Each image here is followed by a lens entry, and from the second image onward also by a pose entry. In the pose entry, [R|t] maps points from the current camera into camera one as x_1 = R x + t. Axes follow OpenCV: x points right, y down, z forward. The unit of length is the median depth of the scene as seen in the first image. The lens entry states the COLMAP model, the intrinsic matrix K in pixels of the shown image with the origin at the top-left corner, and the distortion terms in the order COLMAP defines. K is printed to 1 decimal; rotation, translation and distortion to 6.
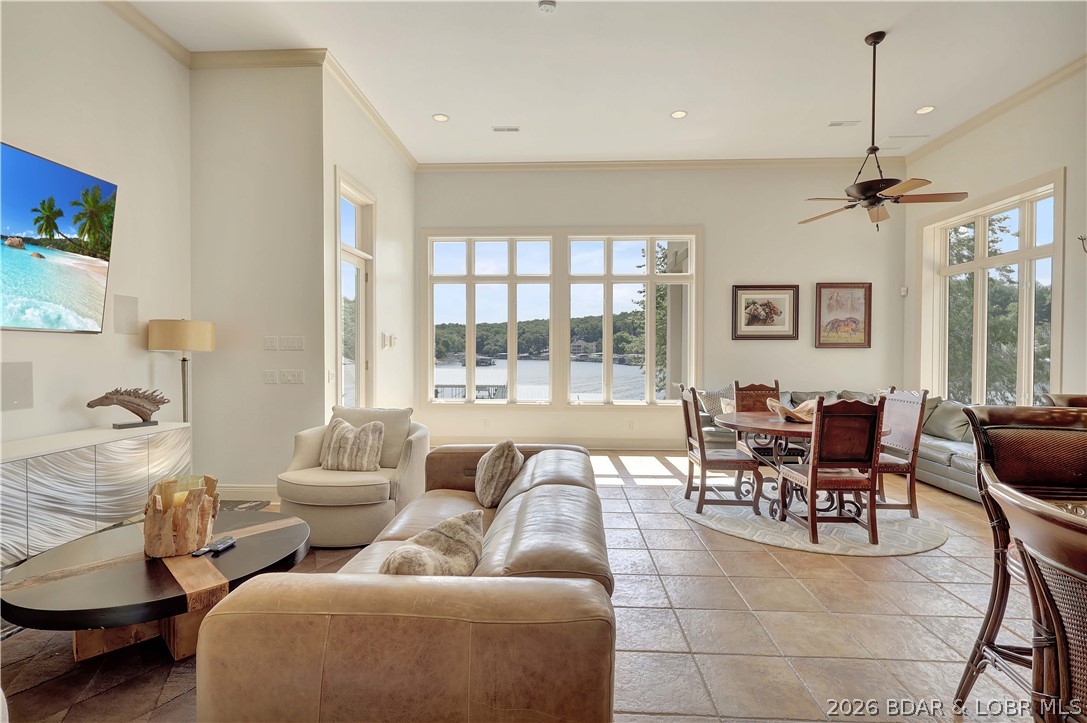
lens RADIAL K [[510.4, 0, 543.1], [0, 510.4, 359.7], [0, 0, 1]] dist [-0.001208, 0.000685]
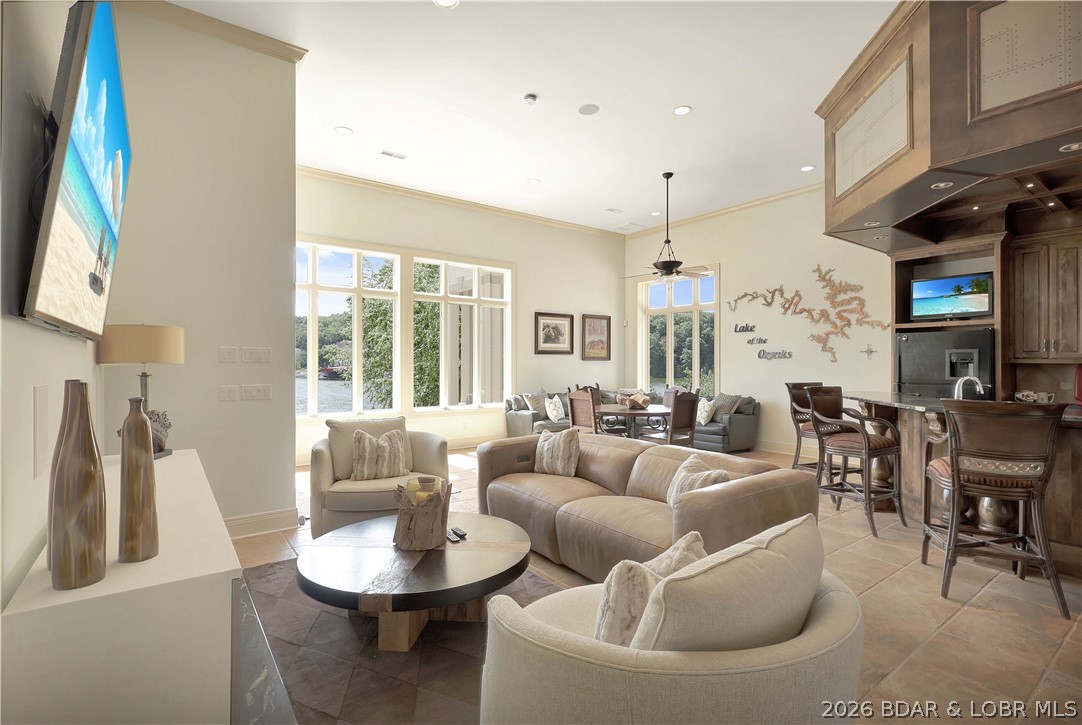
lens RADIAL K [[508.0, 0, 544.4], [0, 508.0, 362.0], [0, 0, 1]] dist [-0.001208, 0.000685]
pose [[0.773946, -0.000029, 0.633252, -0.525422], [0.012718, 0.999799, -0.015498, 0.002076], [-0.633124, 0.020048, 0.773791, -0.015424]]
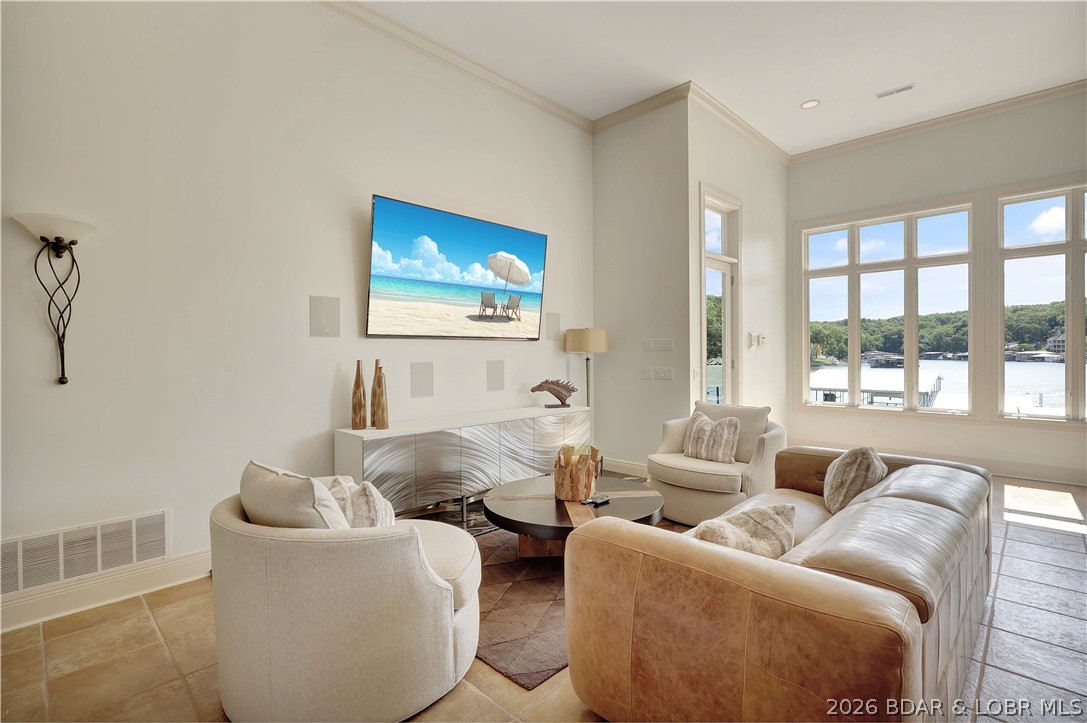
lens RADIAL K [[510.4, 0, 546.4], [0, 510.4, 358.8], [0, 0, 1]] dist [-0.001208, 0.000685]
pose [[0.748575, -0.000956, -0.663049, 0.061016], [-0.000756, 0.999997, -0.002296, 0.001835], [0.663049, 0.002220, 0.748572, -0.034666]]
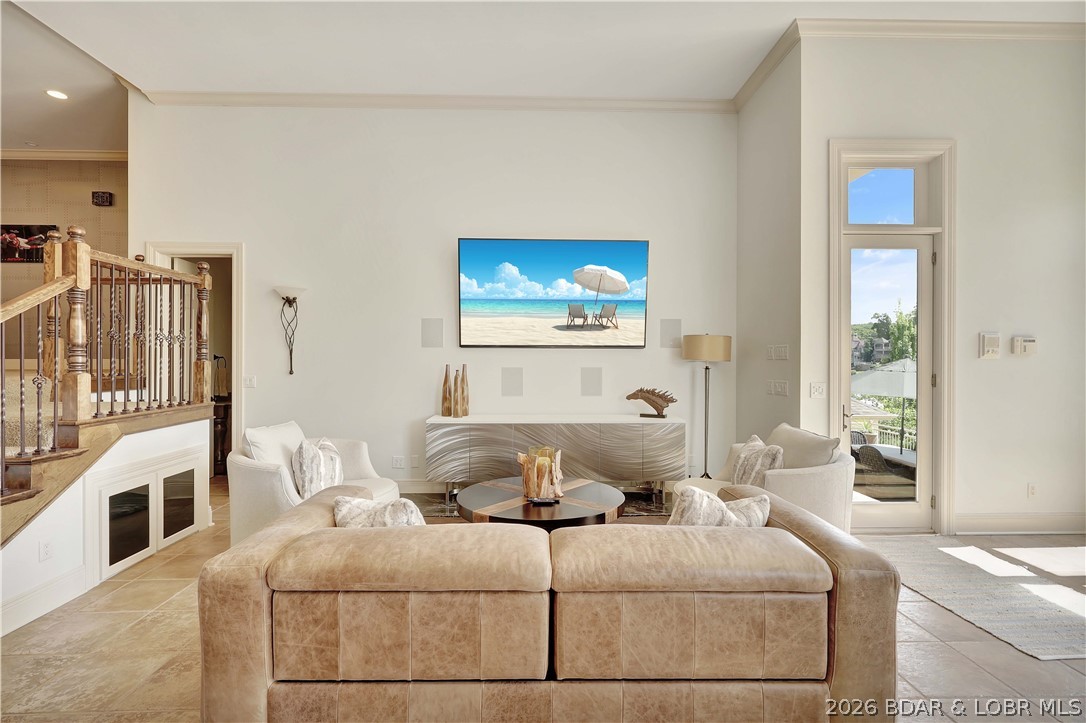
lens RADIAL K [[509.9, 0, 543.1], [0, 509.9, 357.3], [0, 0, 1]] dist [-0.001208, 0.000685]
pose [[0.070579, -0.006478, -0.997485, 0.326365], [-0.018735, 0.999794, -0.007818, -0.005859], [0.997330, 0.019240, 0.070443, 0.395390]]
